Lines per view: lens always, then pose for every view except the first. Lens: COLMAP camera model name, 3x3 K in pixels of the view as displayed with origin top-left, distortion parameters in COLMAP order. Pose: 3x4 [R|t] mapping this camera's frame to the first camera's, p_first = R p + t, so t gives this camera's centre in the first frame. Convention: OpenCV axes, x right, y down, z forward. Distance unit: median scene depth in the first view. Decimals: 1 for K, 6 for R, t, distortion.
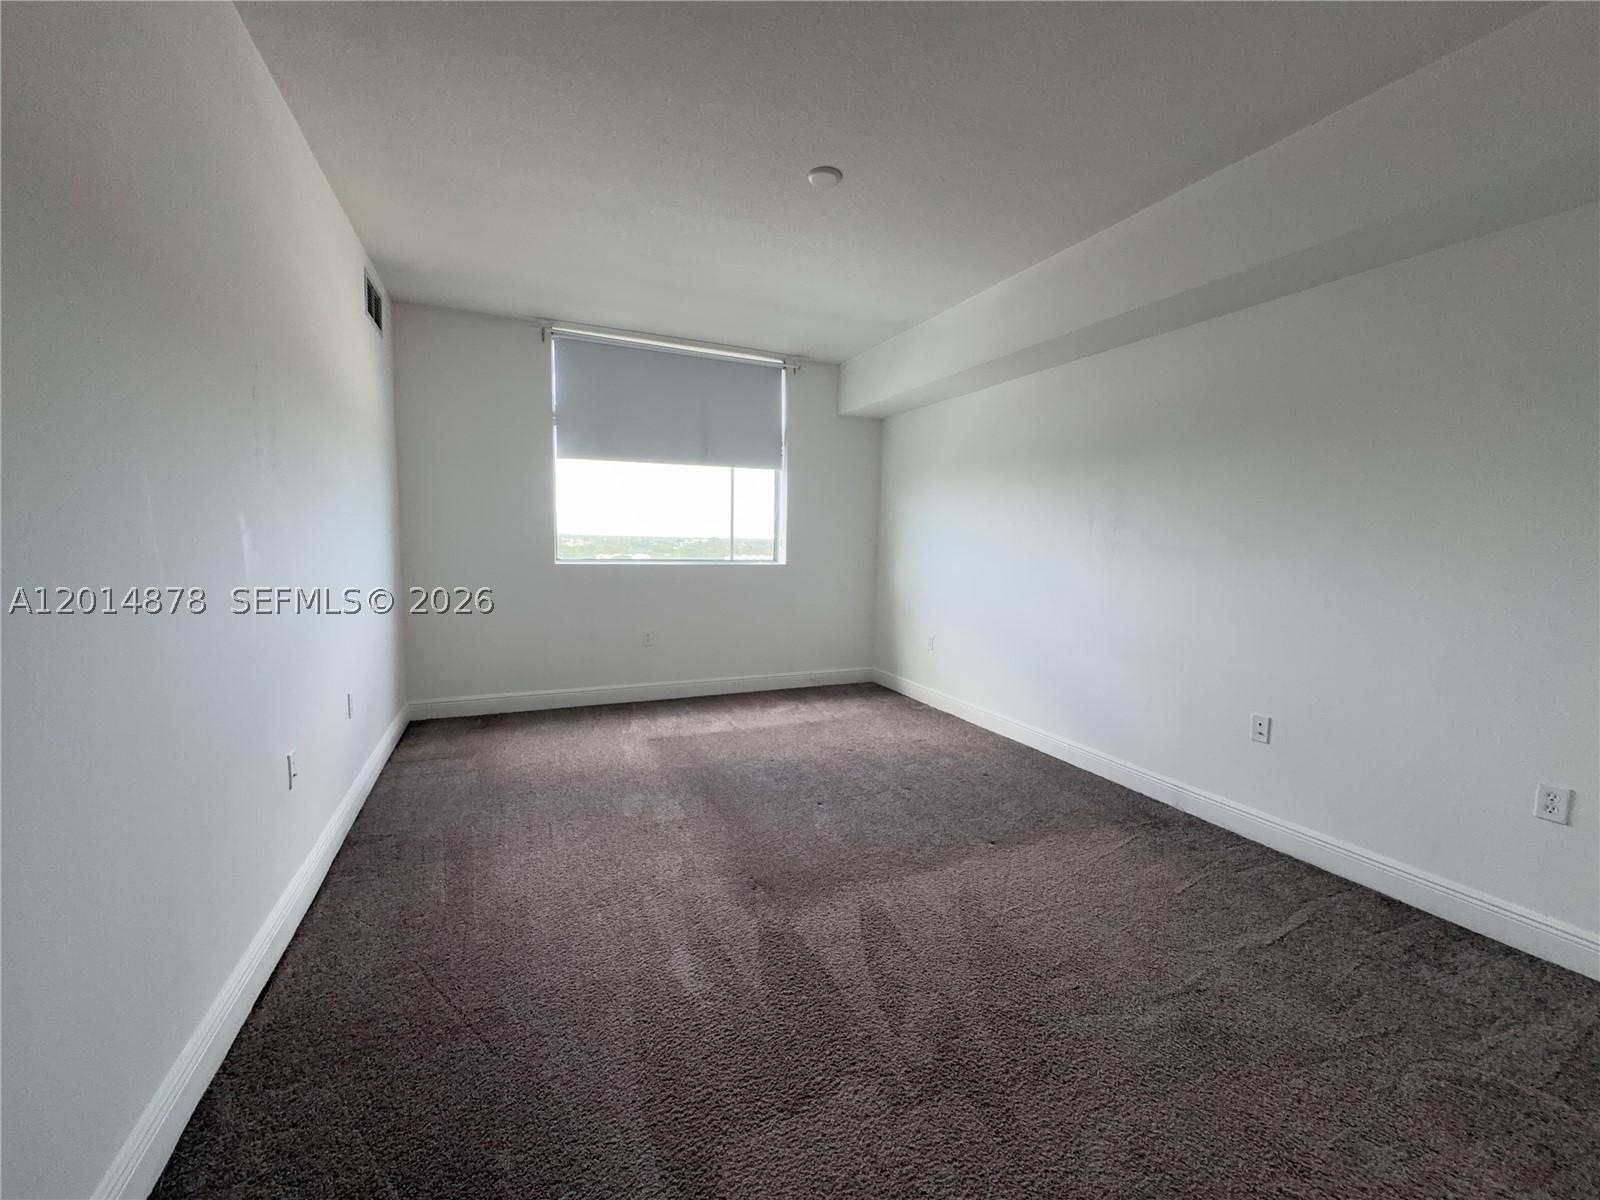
lens RADIAL K [[639.0, 0, 802.0], [0, 639.0, 594.3], [0, 0, 1]] dist [-0.001356, -0.000267]
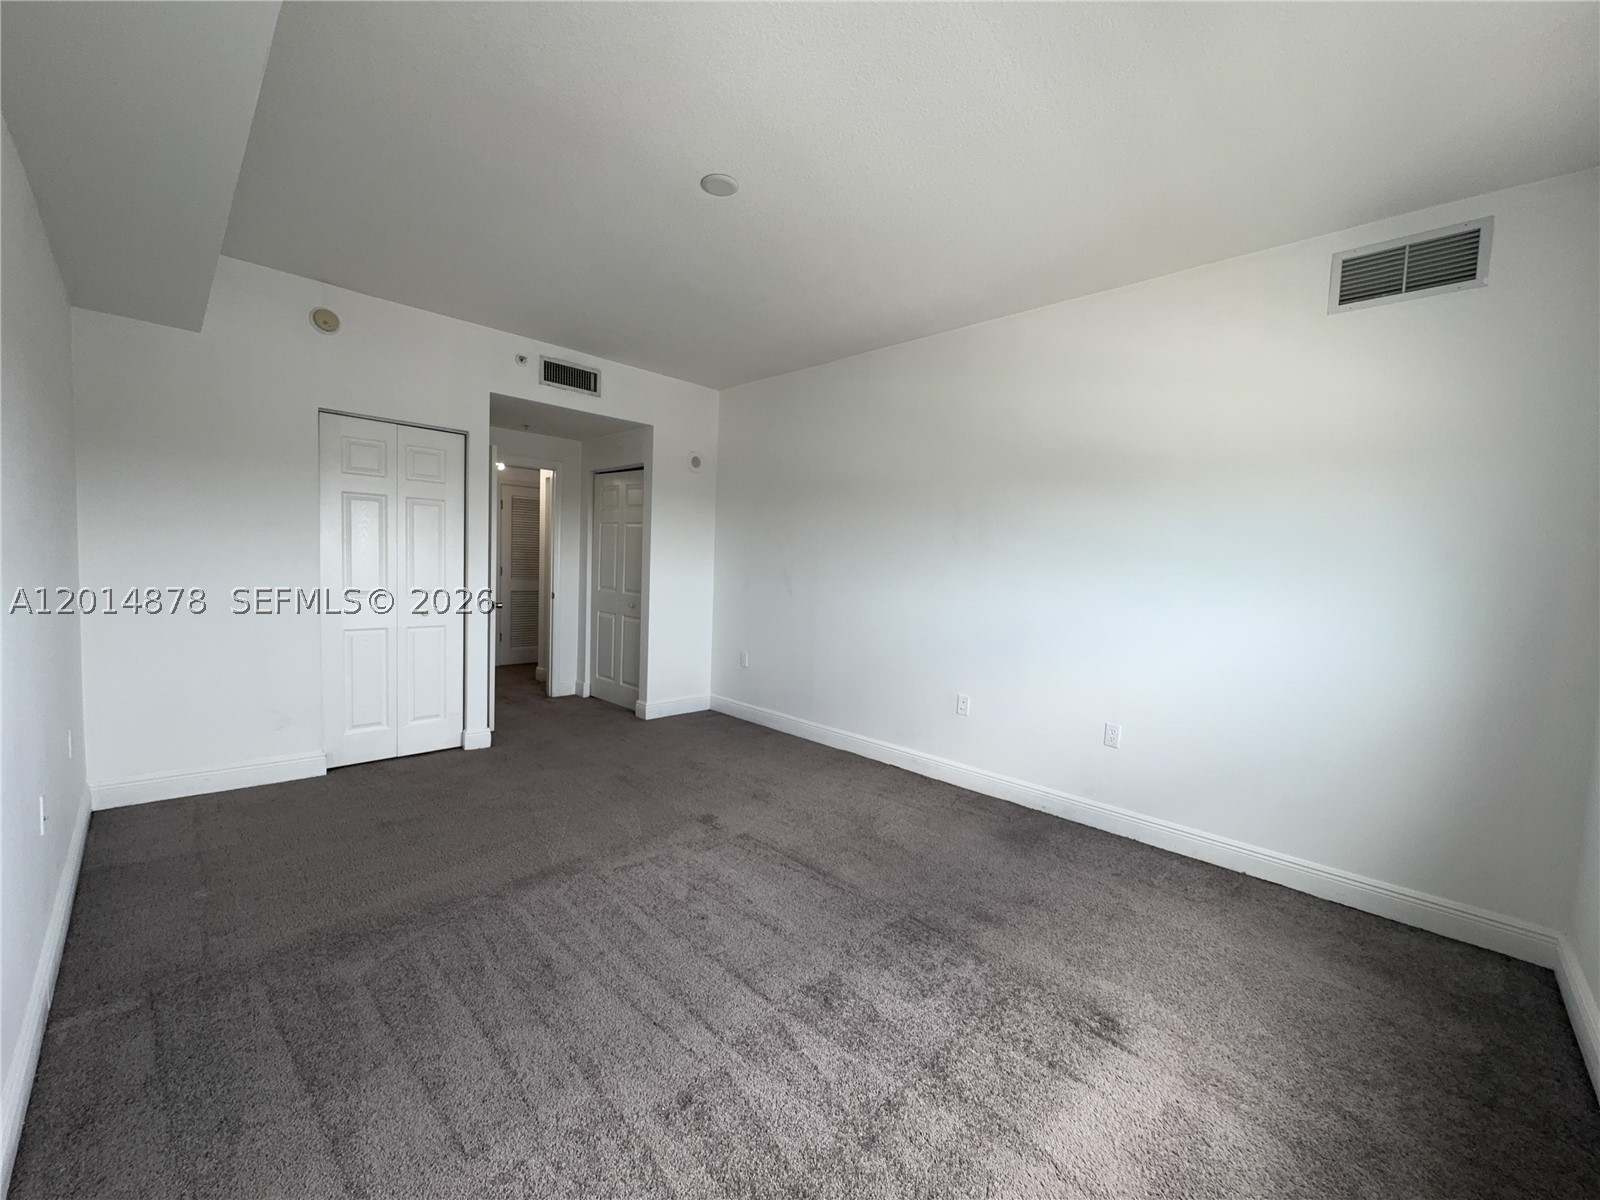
lens RADIAL K [[639.0, 0, 794.0], [0, 639.0, 605.6], [0, 0, 1]] dist [-0.001356, -0.000267]
pose [[-0.933860, -0.017499, -0.357211, 0.142549], [-0.077054, 0.985190, 0.153179, -0.115935], [0.349240, 0.170572, -0.921377, 1.123490]]
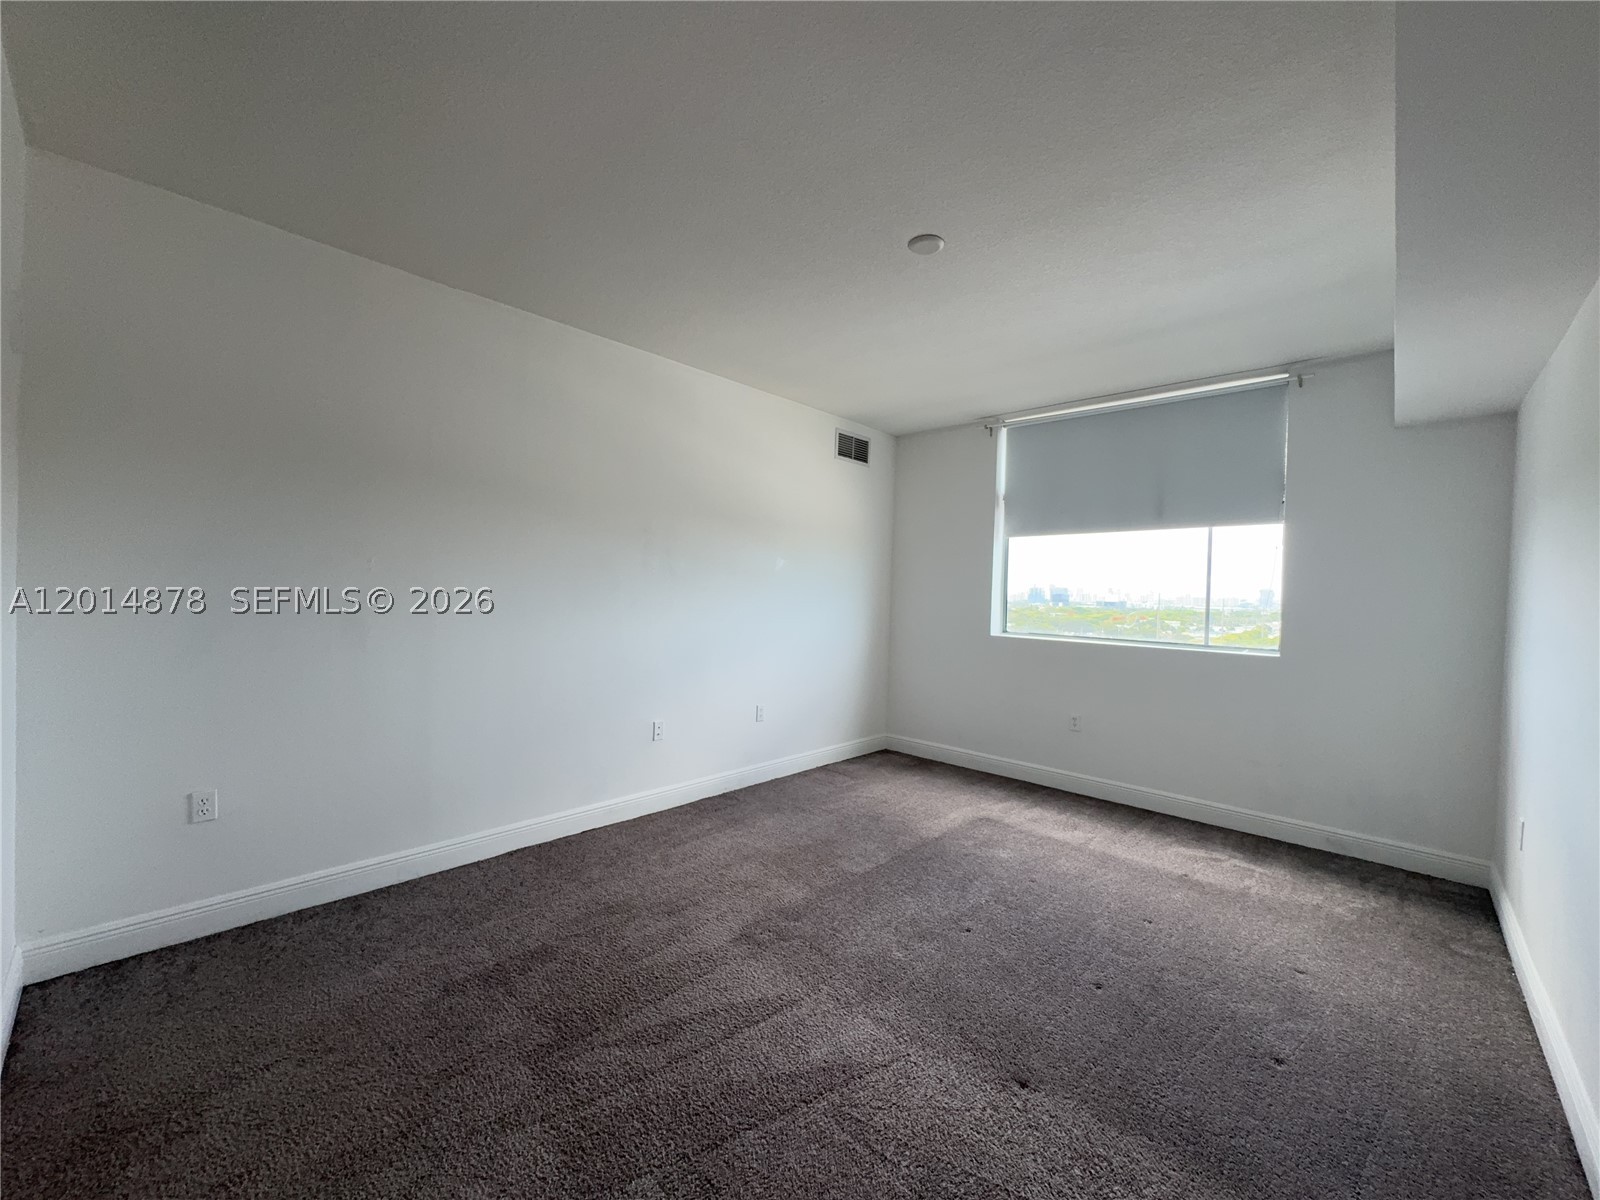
lens RADIAL K [[639.0, 0, 795.5], [0, 639.0, 600.5], [0, 0, 1]] dist [-0.001356, -0.000267]
pose [[0.378545, 0.006085, -0.925563, 0.482035], [-0.101049, 0.994273, -0.034791, -0.035641], [0.920050, 0.106698, 0.376992, 0.284521]]
